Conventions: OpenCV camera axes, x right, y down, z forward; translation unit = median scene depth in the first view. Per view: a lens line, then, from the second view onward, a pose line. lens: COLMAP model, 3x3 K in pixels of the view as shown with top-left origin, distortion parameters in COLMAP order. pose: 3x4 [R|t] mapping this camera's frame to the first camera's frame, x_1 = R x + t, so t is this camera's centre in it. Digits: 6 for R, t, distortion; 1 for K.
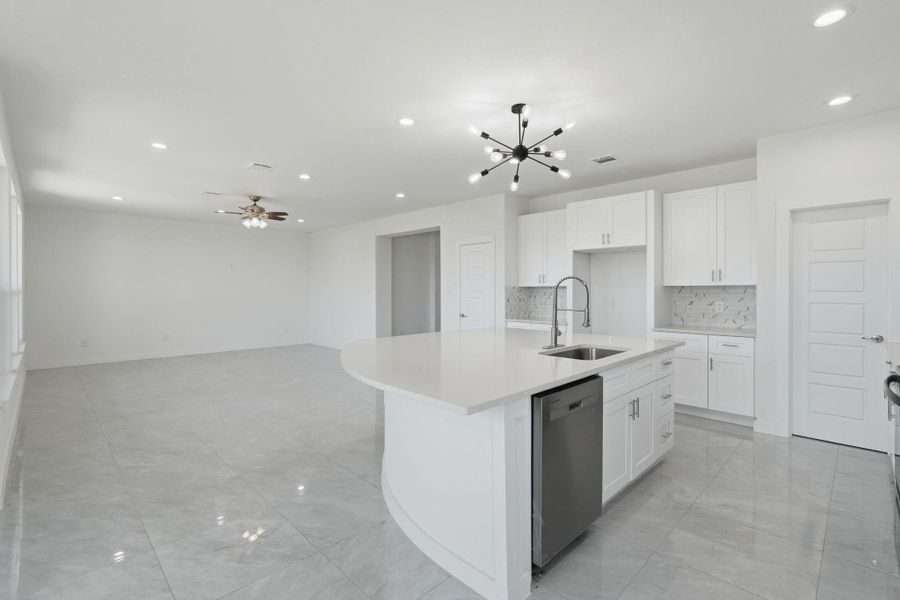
lens RADIAL K [[418.3, 0, 451.9], [0, 418.3, 289.0], [0, 0, 1]] dist [-0.002604, 0.000462]
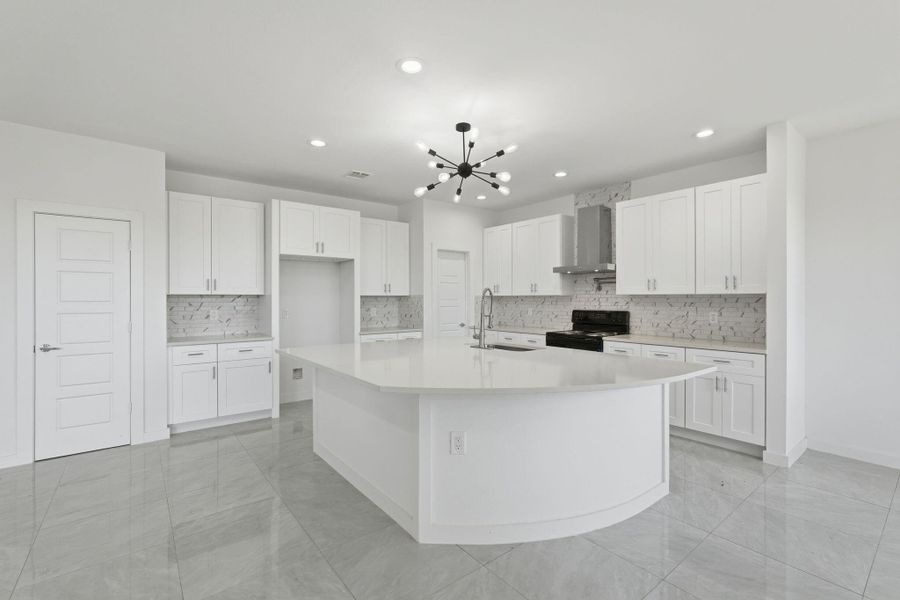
lens RADIAL K [[387.1, 0, 466.8], [0, 387.1, 298.9], [0, 0, 1]] dist [-0.000827, 0.000621]
pose [[0.101733, -0.001063, 0.994811, -0.584741], [-0.002780, 0.999995, 0.001353, -0.000304], [-0.994808, -0.002903, 0.101730, 0.645941]]
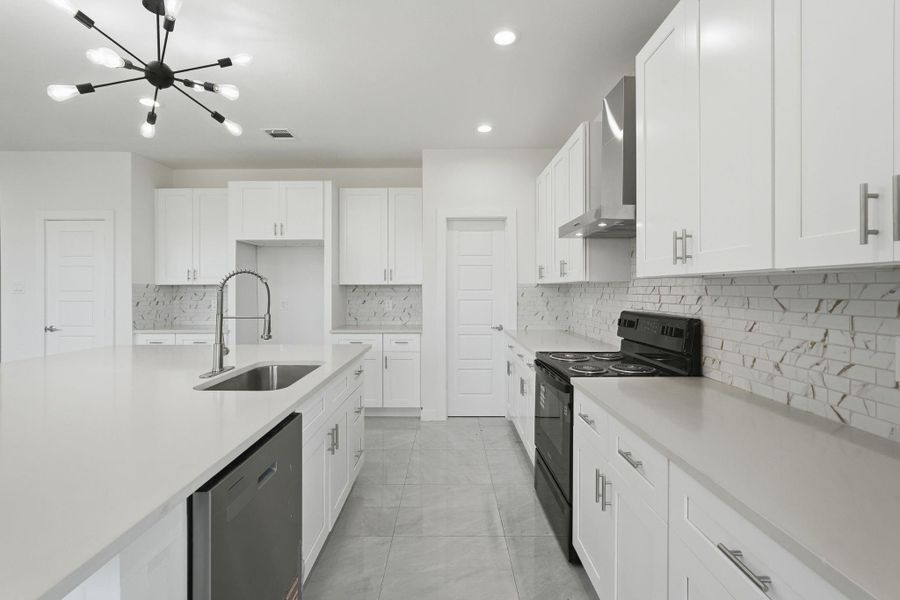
lens RADIAL K [[418.3, 0, 451.9], [0, 418.3, 289.0], [0, 0, 1]] dist [-0.002604, 0.000462]
pose [[0.712910, -0.001577, 0.701254, 0.023824], [-0.000206, 0.999997, 0.002459, -0.000285], [-0.701255, -0.001898, 0.712908, 0.161091]]
